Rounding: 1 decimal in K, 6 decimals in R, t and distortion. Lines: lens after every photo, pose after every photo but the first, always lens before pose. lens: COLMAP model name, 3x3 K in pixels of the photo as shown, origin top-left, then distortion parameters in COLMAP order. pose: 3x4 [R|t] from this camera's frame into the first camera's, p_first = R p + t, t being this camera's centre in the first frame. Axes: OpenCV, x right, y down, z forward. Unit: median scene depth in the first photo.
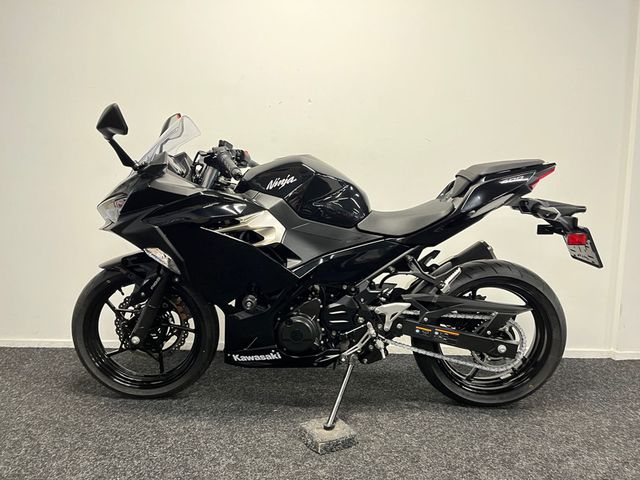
lens RADIAL K [[481.2, 0, 315.9], [0, 481.2, 246.0], [0, 0, 1]] dist [0.080062, -0.112251]
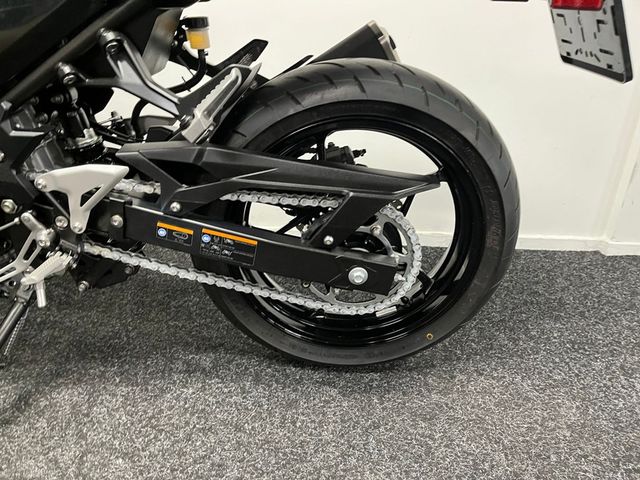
lens RADIAL K [[481.2, 0, 315.3], [0, 481.2, 243.8], [0, 0, 1]] dist [0.080062, -0.112251]
pose [[0.999682, 0.016727, 0.018871, 0.330806], [-0.021793, 0.949583, 0.312757, 0.051076], [-0.012687, -0.313069, 0.949646, 0.594361]]
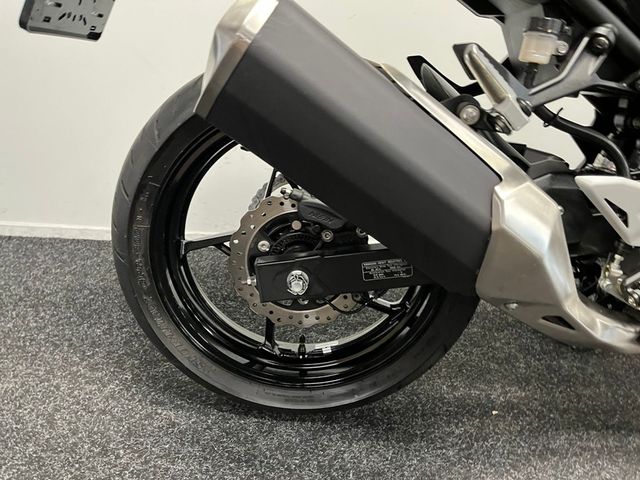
lens RADIAL K [[481.2, 0, 315.1], [0, 481.2, 243.3], [0, 0, 1]] dist [0.080062, -0.112251]
pose [[0.999276, 0.033518, -0.018023, -0.259758], [-0.027415, 0.962483, 0.269954, 0.063518], [0.026395, -0.269264, 0.962704, 0.604903]]
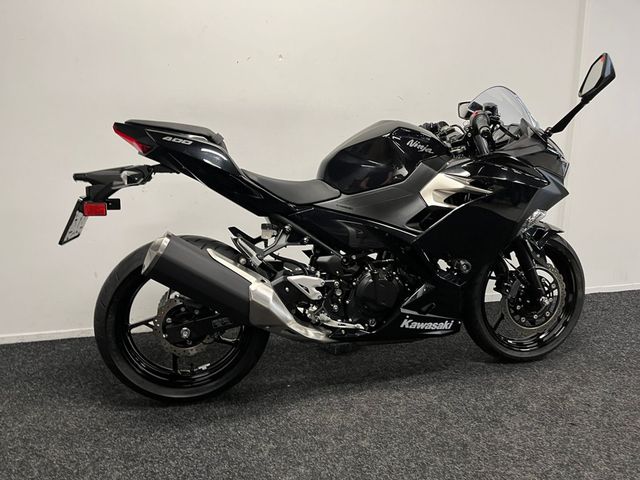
lens RADIAL K [[481.2, 0, 316.1], [0, 481.2, 245.9], [0, 0, 1]] dist [0.080062, -0.112251]
pose [[0.976348, -0.074111, 0.203107, -0.214086], [0.052063, 0.992362, 0.111832, -0.052205], [-0.209844, -0.098612, 0.972749, 0.057871]]
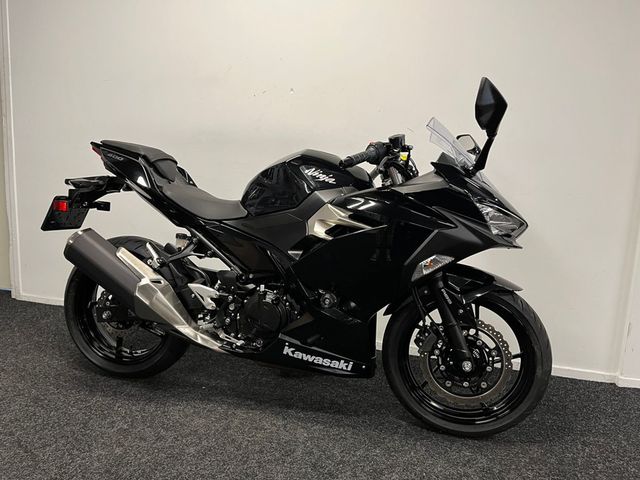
lens RADIAL K [[481.2, 0, 320.3], [0, 481.2, 246.2], [0, 0, 1]] dist [0.080062, -0.112251]
pose [[0.964405, 0.066990, -0.255804, 0.426918], [-0.056618, 0.997255, 0.047708, -0.036602], [0.258298, -0.031527, 0.965551, 0.047510]]
